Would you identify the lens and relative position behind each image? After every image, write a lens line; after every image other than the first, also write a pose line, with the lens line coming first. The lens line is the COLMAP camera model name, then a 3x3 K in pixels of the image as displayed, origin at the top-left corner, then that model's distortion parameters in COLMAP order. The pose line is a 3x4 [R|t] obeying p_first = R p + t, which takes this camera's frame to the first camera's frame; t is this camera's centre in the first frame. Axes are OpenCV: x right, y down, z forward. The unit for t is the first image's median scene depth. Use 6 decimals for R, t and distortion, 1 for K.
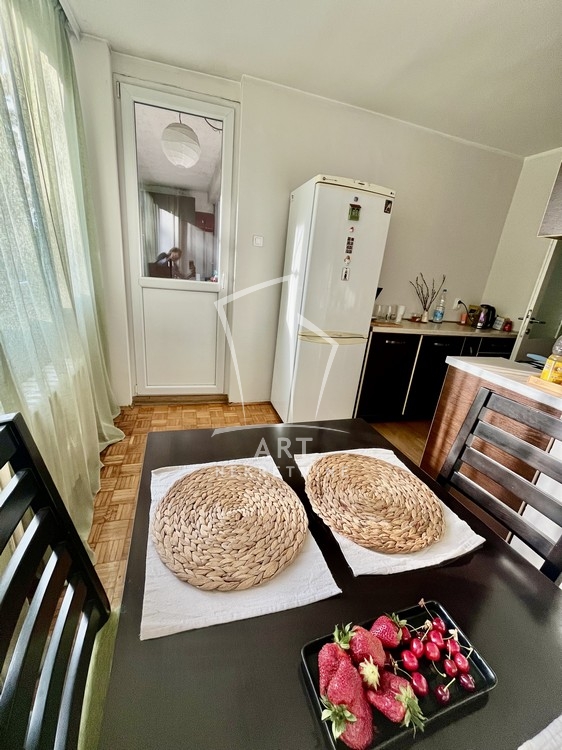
lens RADIAL K [[307.6, 0, 283.9], [0, 307.6, 375.3], [0, 0, 1]] dist [0.012819, -0.000074]
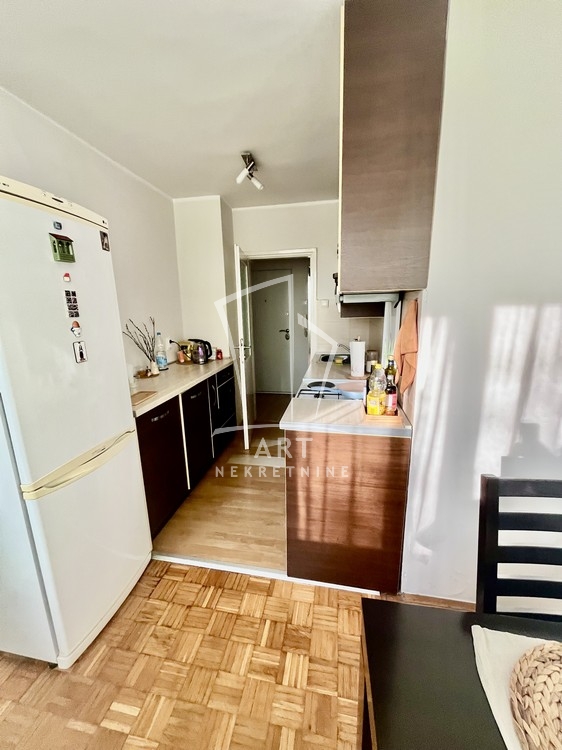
lens RADIAL K [[307.6, 0, 281.0], [0, 307.6, 376.0], [0, 0, 1]] dist [0.012819, -0.000074]
pose [[0.467414, -0.299508, 0.831757, -0.116706], [0.348364, 0.927133, 0.138085, -0.236836], [-0.812506, 0.225211, 0.537693, 0.400907]]
